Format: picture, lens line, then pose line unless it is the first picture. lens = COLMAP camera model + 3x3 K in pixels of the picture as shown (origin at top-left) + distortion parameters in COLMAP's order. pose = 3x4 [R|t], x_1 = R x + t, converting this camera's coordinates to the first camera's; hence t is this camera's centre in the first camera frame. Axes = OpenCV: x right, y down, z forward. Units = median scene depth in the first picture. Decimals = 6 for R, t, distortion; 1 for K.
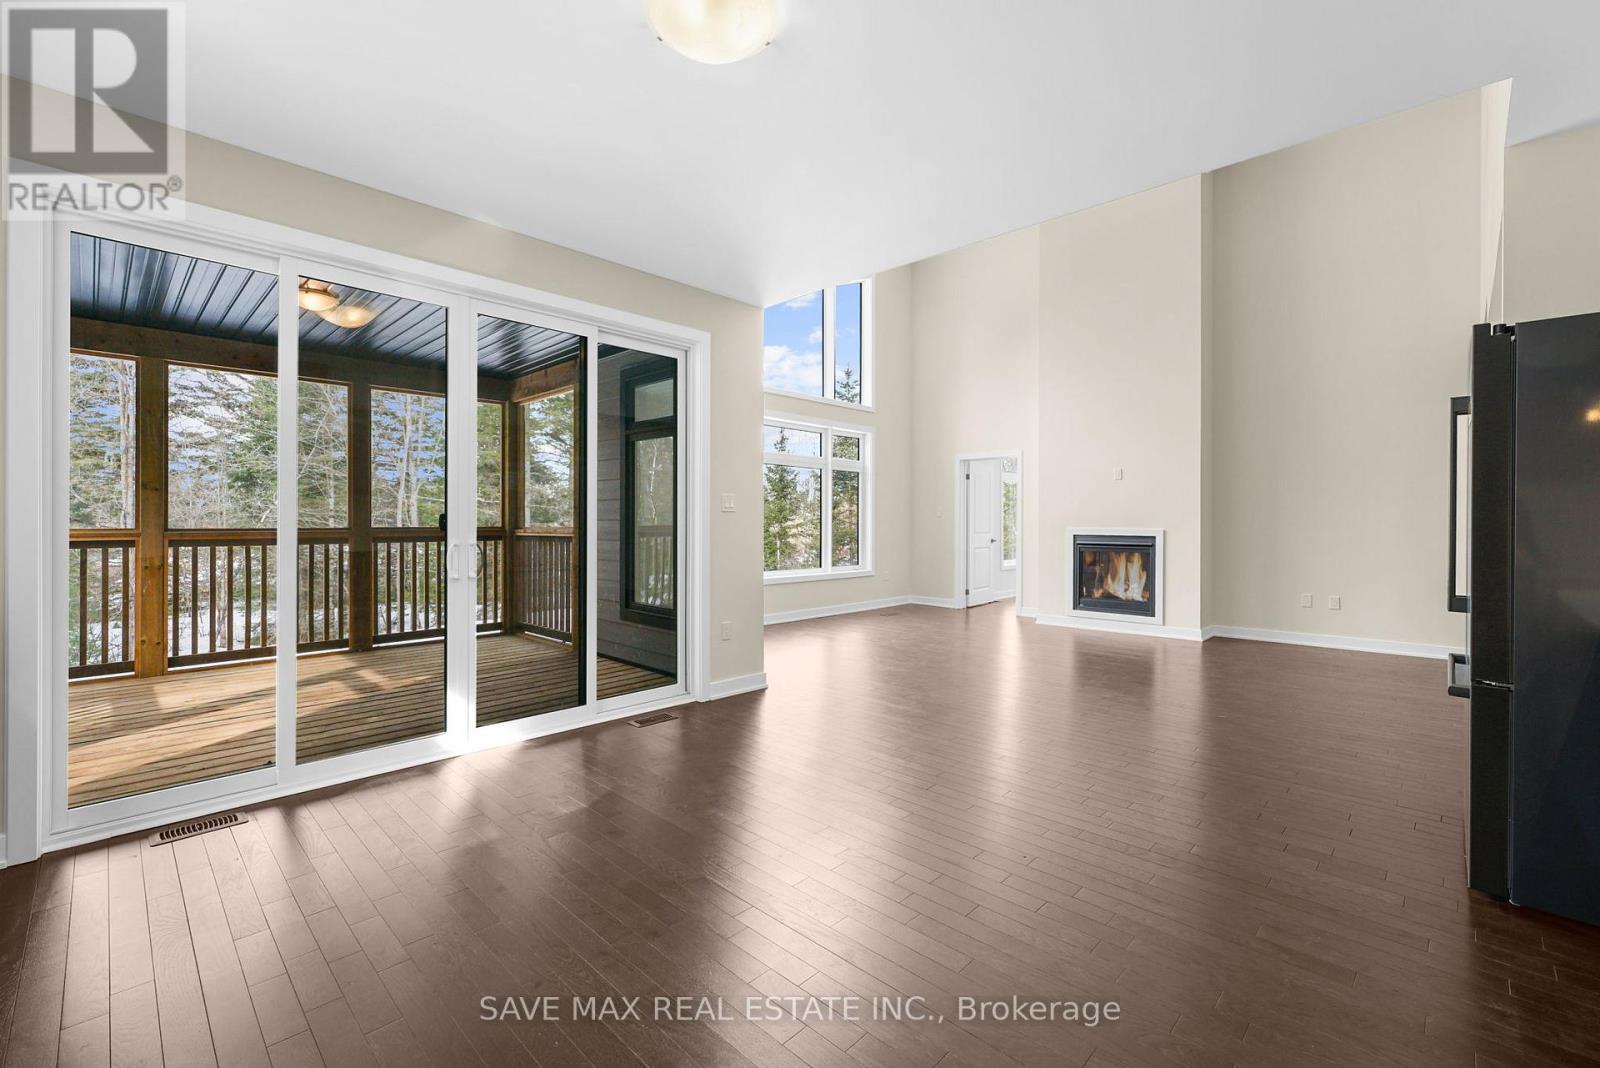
lens RADIAL K [[660.4, 0, 797.6], [0, 660.4, 526.3], [0, 0, 1]] dist [-0.002251, -0.000015]
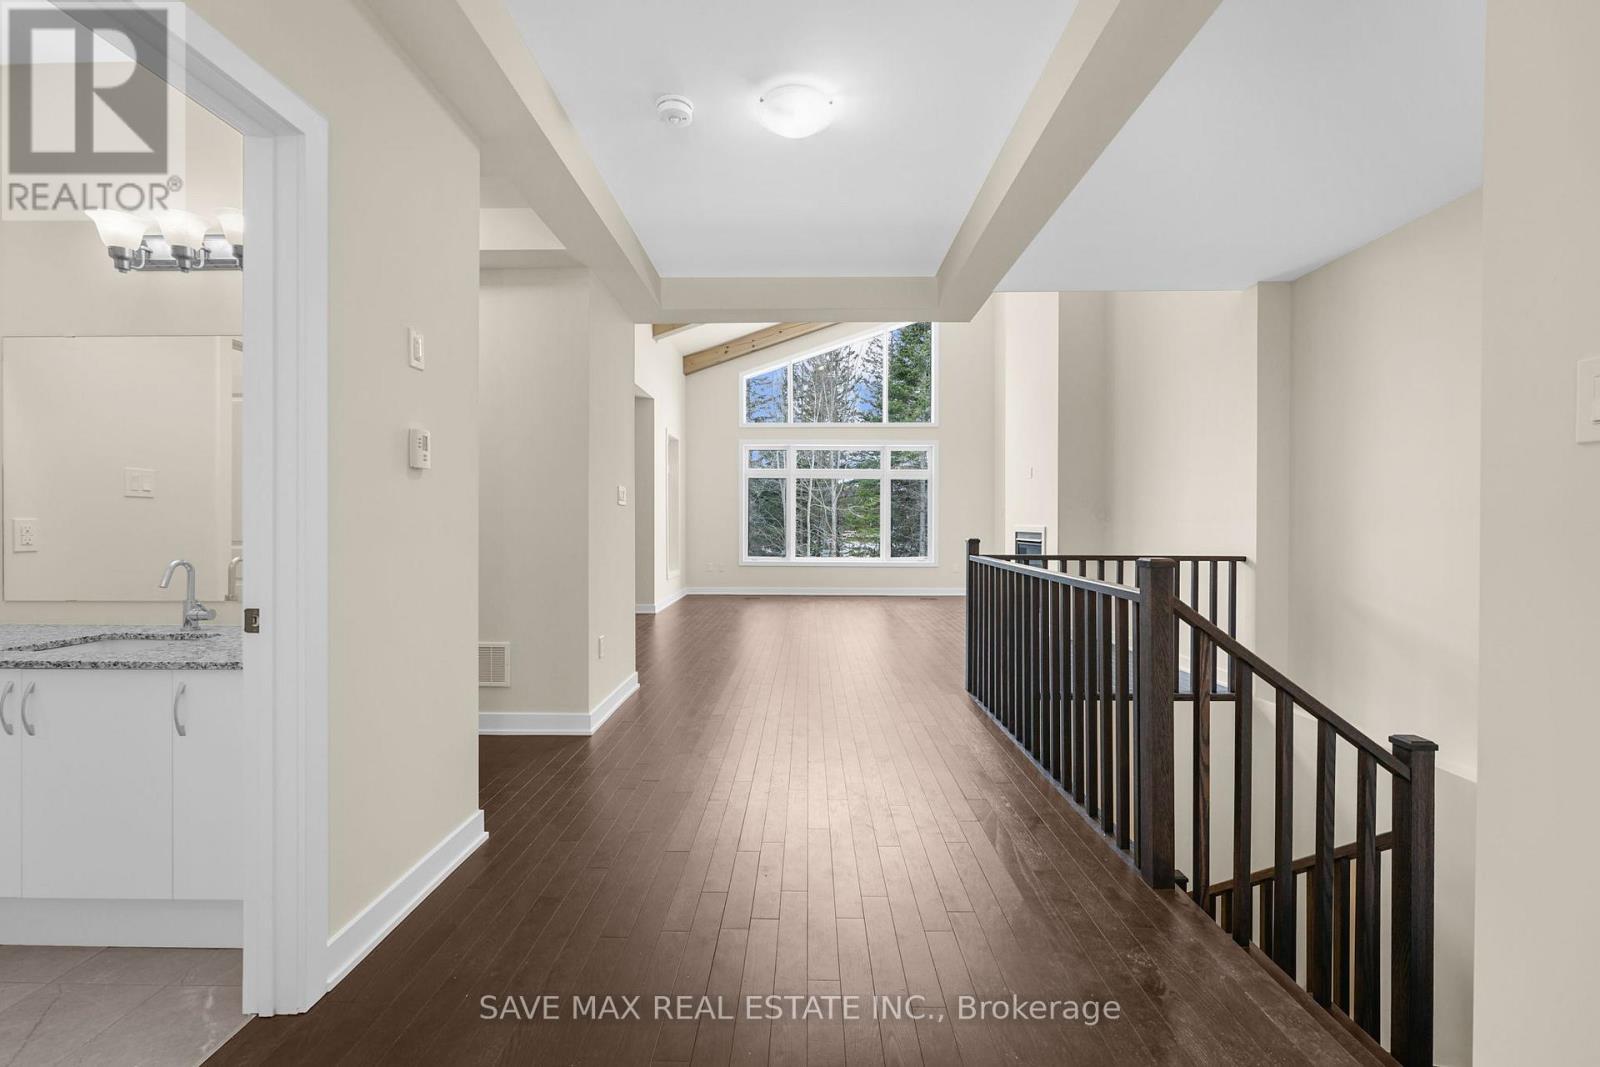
lens RADIAL K [[640.1, 0, 802.9], [0, 640.1, 524.2], [0, 0, 1]] dist [-0.008408, -0.000016]
pose [[0.707105, 0.000185, -0.707108, 0.779910], [-0.004796, 0.999978, -0.004535, 0.004930], [0.707092, 0.006598, 0.707091, 0.048221]]
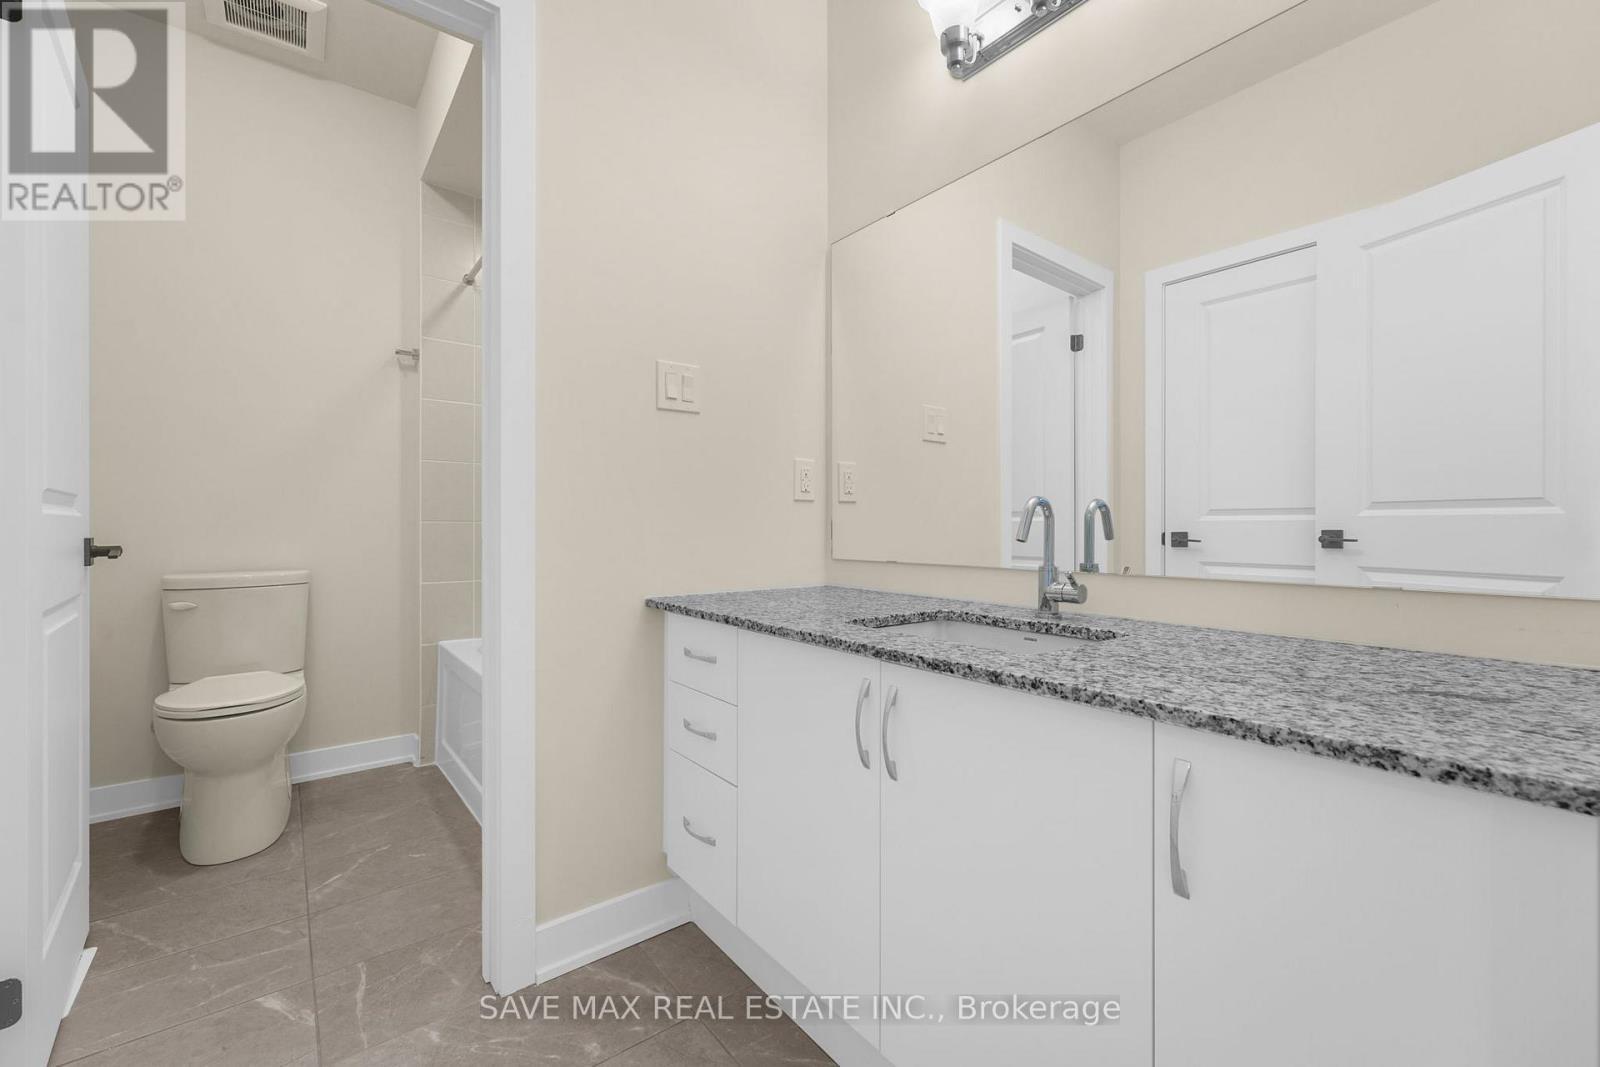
lens RADIAL K [[660.4, 0, 797.6], [0, 660.4, 525.8], [0, 0, 1]] dist [-0.002251, -0.000015]
pose [[-0.119820, -0.002549, -0.992792, 0.608908], [-0.006765, 0.999976, -0.001751, 0.024090], [0.992773, 0.006507, -0.119835, 0.018120]]
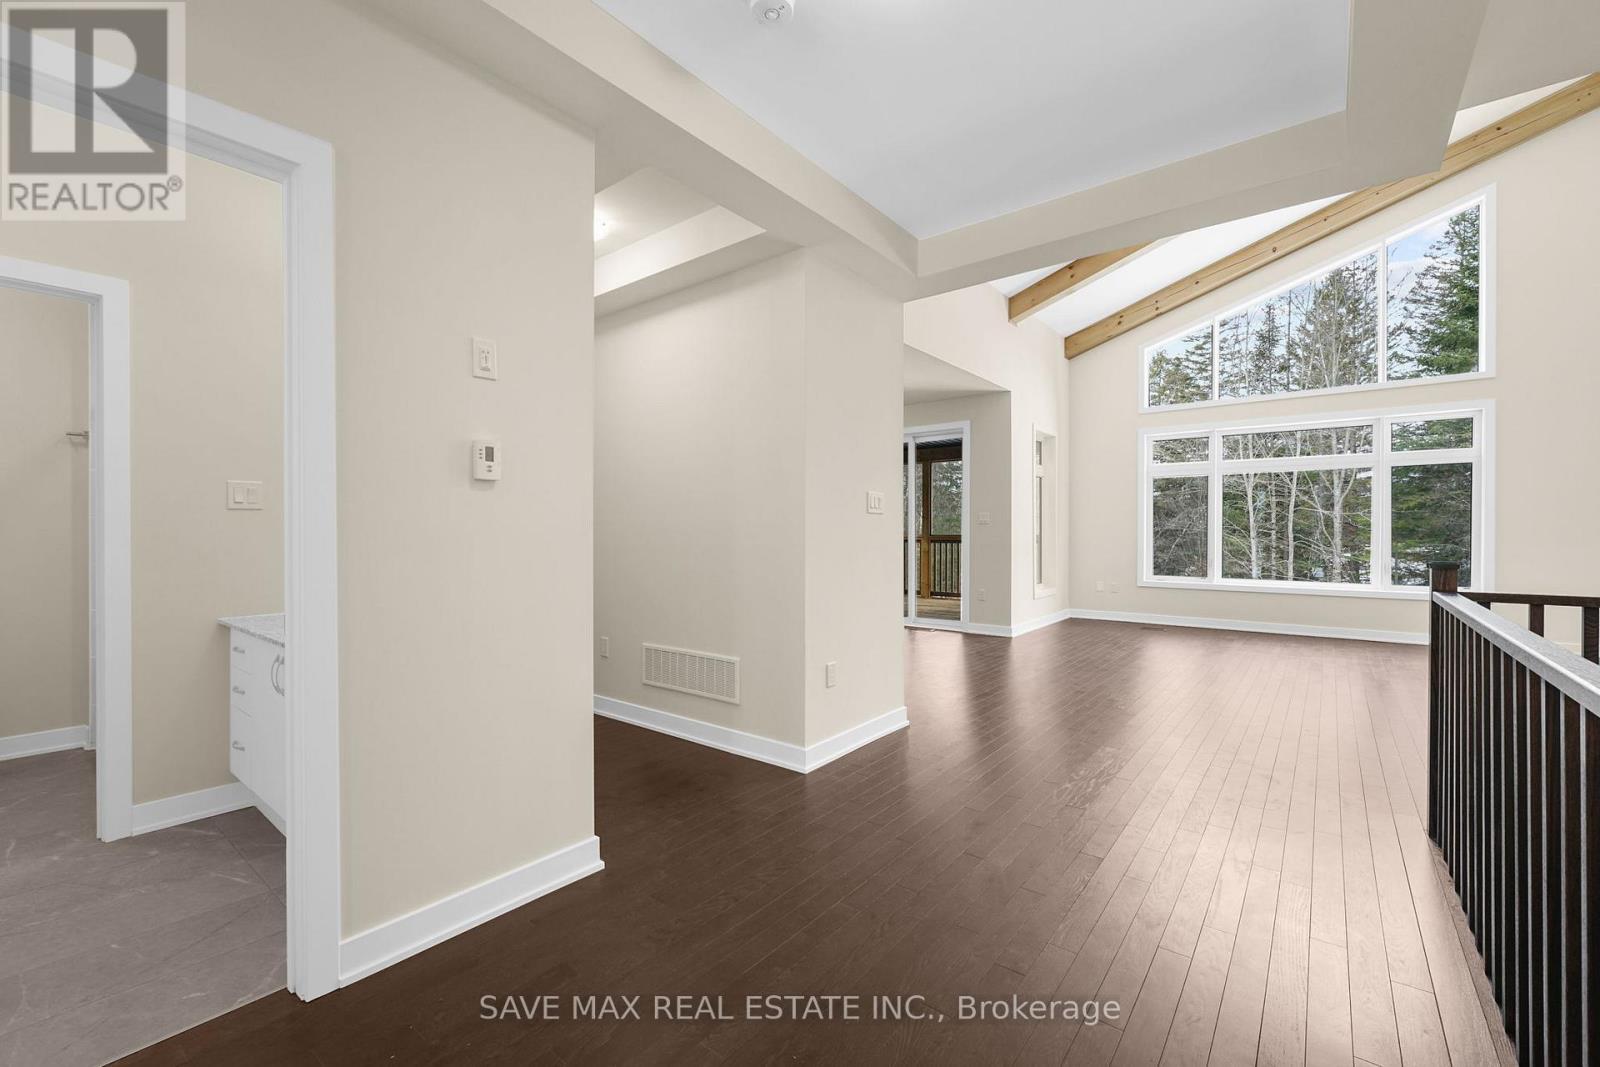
lens RADIAL K [[658.9, 0, 800.0], [0, 658.9, 533.5], [0, 0, 1]] dist [-0.004485, -0.000449]
pose [[0.120483, -0.000191, -0.992715, 0.766912], [-0.006669, 0.999977, -0.001001, 0.003044], [0.992693, 0.006741, 0.120479, 0.181548]]
